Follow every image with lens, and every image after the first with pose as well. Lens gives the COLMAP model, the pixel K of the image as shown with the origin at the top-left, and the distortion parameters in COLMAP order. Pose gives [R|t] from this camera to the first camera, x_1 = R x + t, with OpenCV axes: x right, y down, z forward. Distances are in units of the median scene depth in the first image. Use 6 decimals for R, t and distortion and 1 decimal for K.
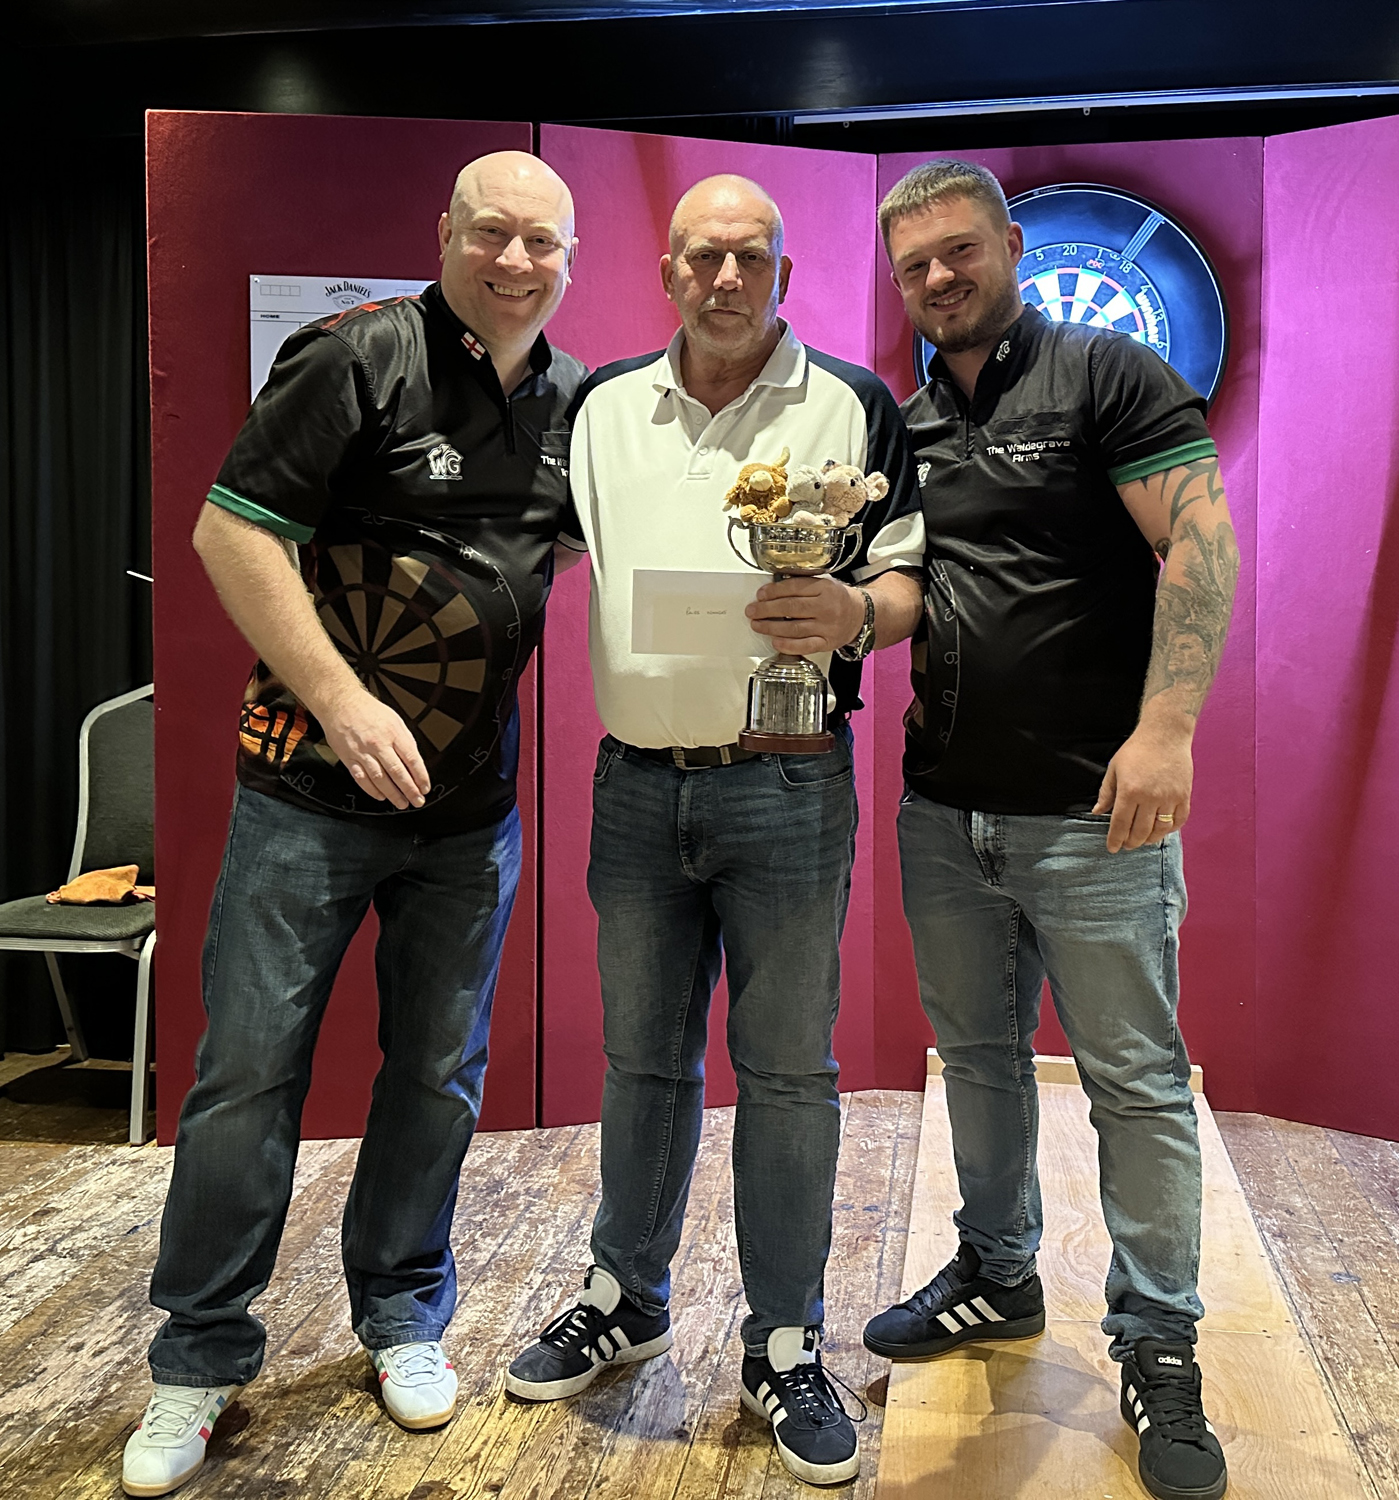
lens RADIAL K [[1637.0, 0, 705.9], [0, 1637.0, 643.7], [0, 0, 1]] dist [-0.042123, 0.000000]
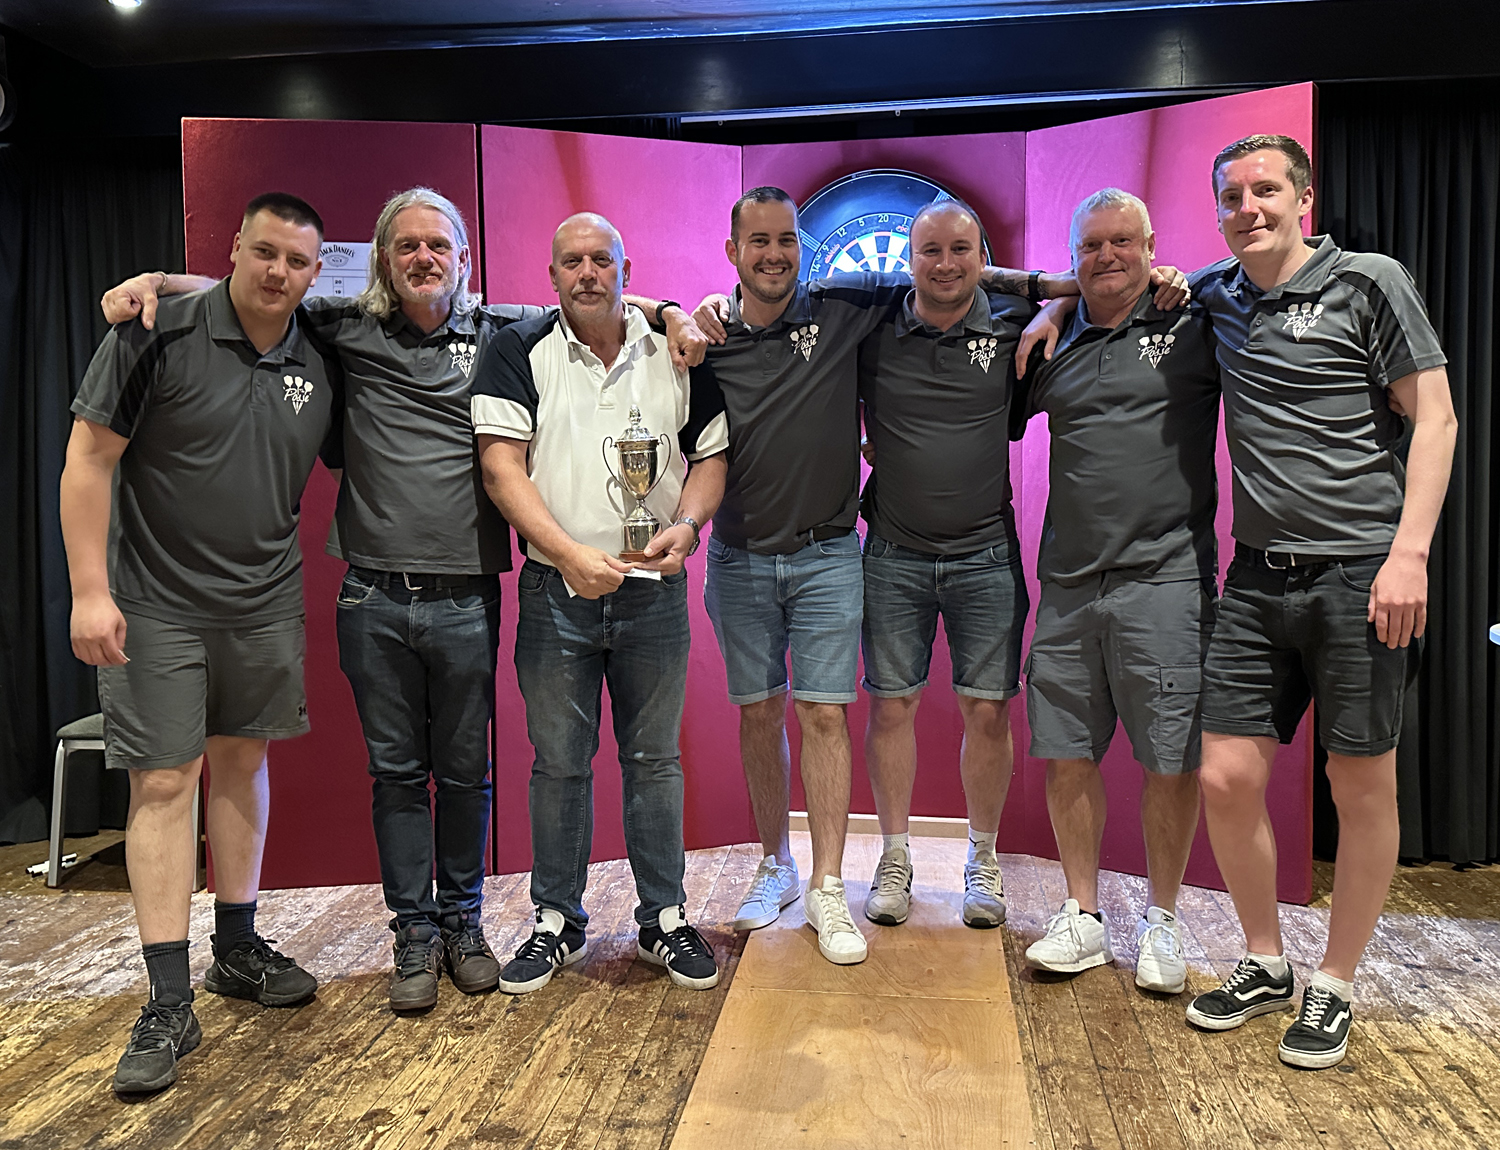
lens RADIAL K [[1302.6, 0, 751.4], [0, 1302.6, 559.6], [0, 0, 1]] dist [-0.036856, -0.010669]
pose [[0.999357, -0.012556, 0.033596, 0.099088], [0.011570, 0.999501, 0.029381, 0.009035], [-0.033948, -0.028973, 0.999004, -0.094490]]
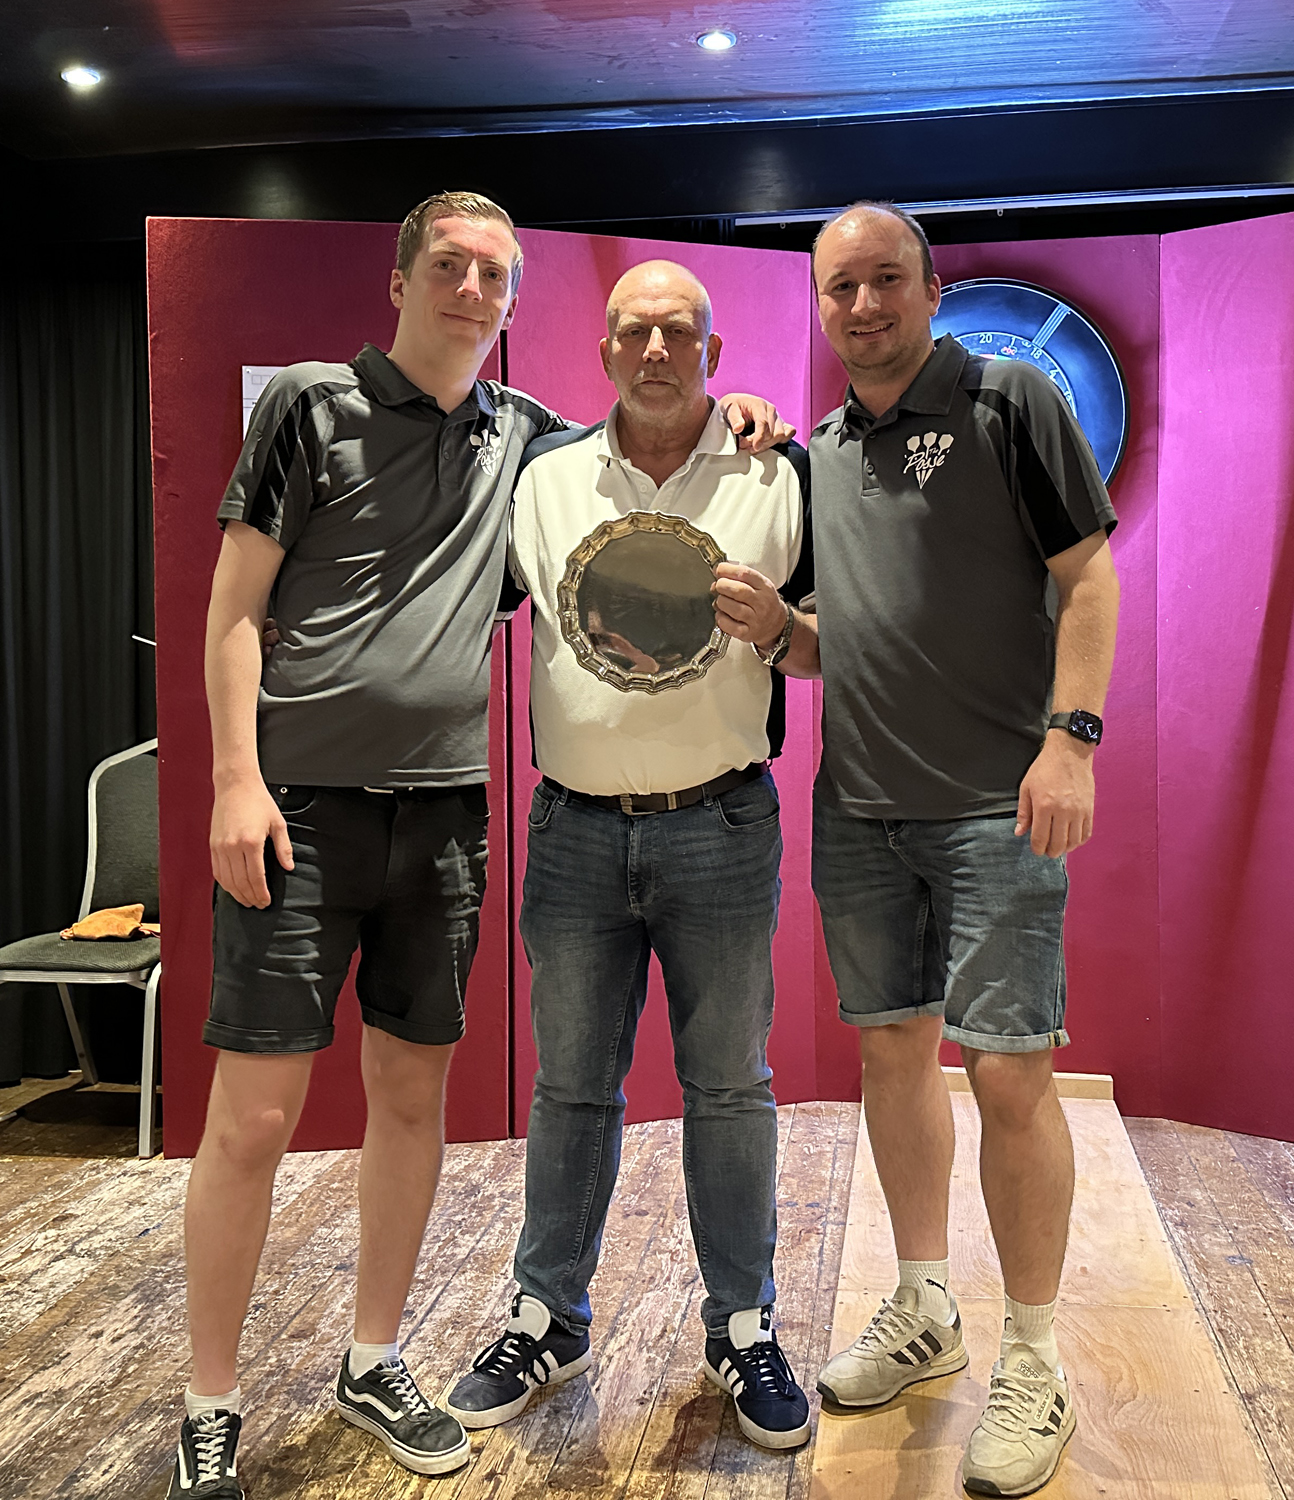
lens RADIAL K [[1533.5, 0, 677.8], [0, 1533.5, 696.6], [0, 0, 1]] dist [-0.039390, 0.000000]
pose [[0.999905, -0.008974, 0.010420, 0.002103], [0.009020, 0.999950, -0.004359, 0.005506], [-0.010380, 0.004452, 0.999936, -0.043048]]
